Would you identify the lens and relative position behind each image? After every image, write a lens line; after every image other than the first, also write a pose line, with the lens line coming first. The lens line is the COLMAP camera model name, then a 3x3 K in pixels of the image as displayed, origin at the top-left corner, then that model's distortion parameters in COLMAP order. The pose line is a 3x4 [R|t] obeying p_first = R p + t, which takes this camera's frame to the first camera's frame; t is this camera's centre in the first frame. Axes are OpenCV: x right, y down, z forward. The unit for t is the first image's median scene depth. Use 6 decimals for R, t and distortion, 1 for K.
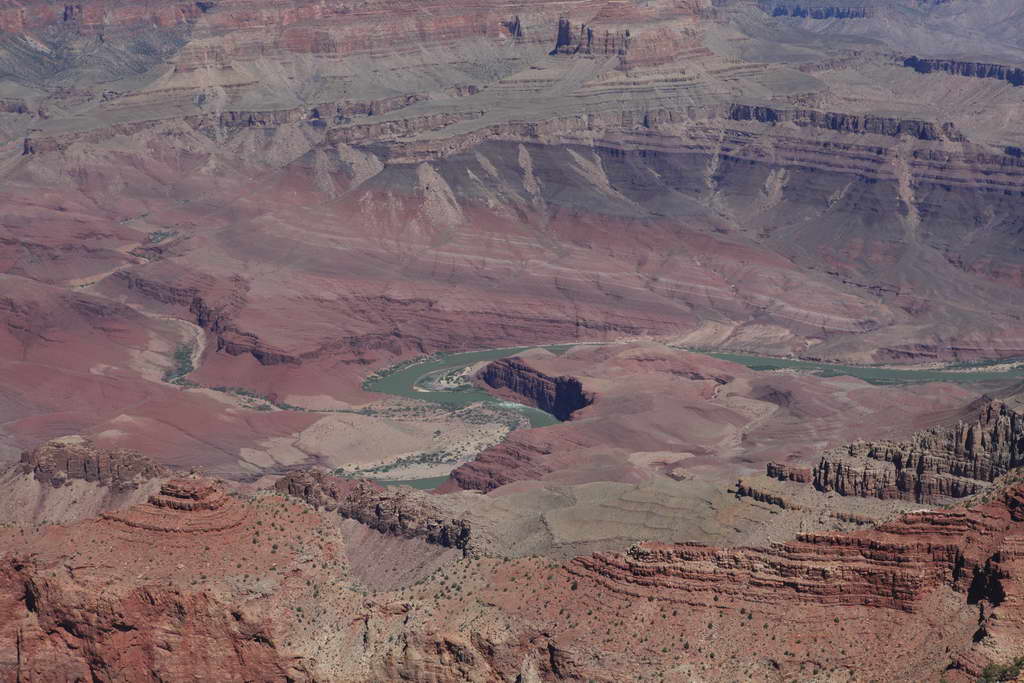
lens RADIAL K [[1849.0, 0, 512.6], [0, 1849.0, 342.6], [0, 0, 1]] dist [0.120474, 0.000000]
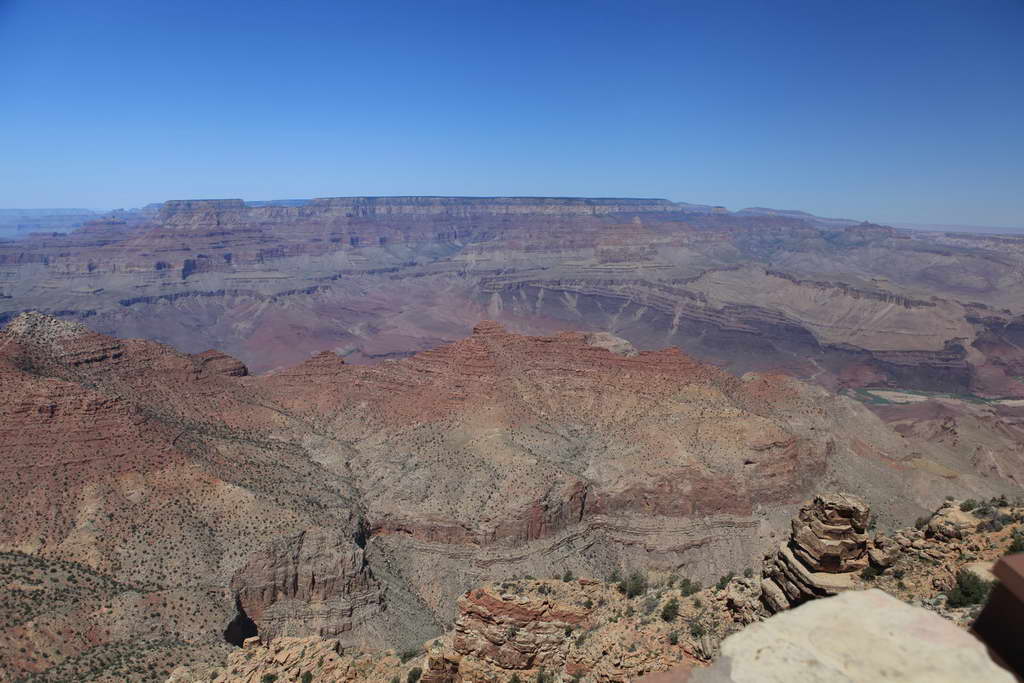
lens RADIAL K [[718.1, 0, 513.1], [0, 718.1, 341.3], [0, 0, 1]] dist [-0.062229, 0.029163]
pose [[0.921718, 0.103460, -0.373807, 0.347390], [-0.114507, 0.993395, -0.007402, -0.021207], [0.370572, 0.049626, 0.927477, 0.053517]]
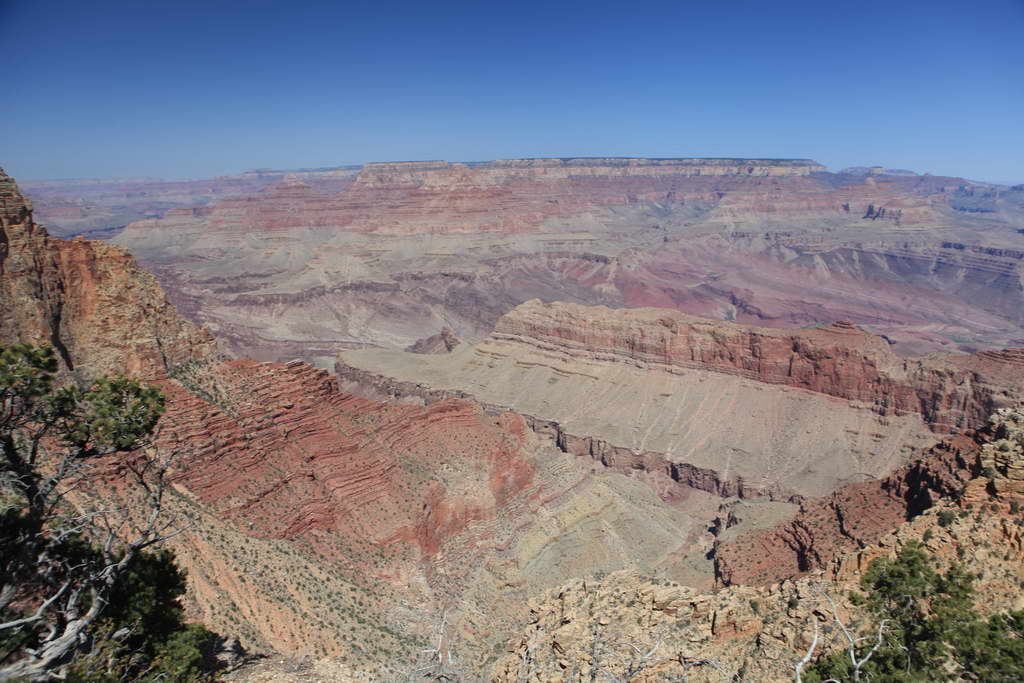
lens RADIAL K [[718.1, 0, 515.1], [0, 718.1, 335.8], [0, 0, 1]] dist [-0.062229, 0.029163]
pose [[0.924284, 0.111976, -0.364910, -0.058904], [-0.106558, 0.993690, 0.035021, 0.027877], [0.366529, 0.006515, 0.930384, -0.100121]]
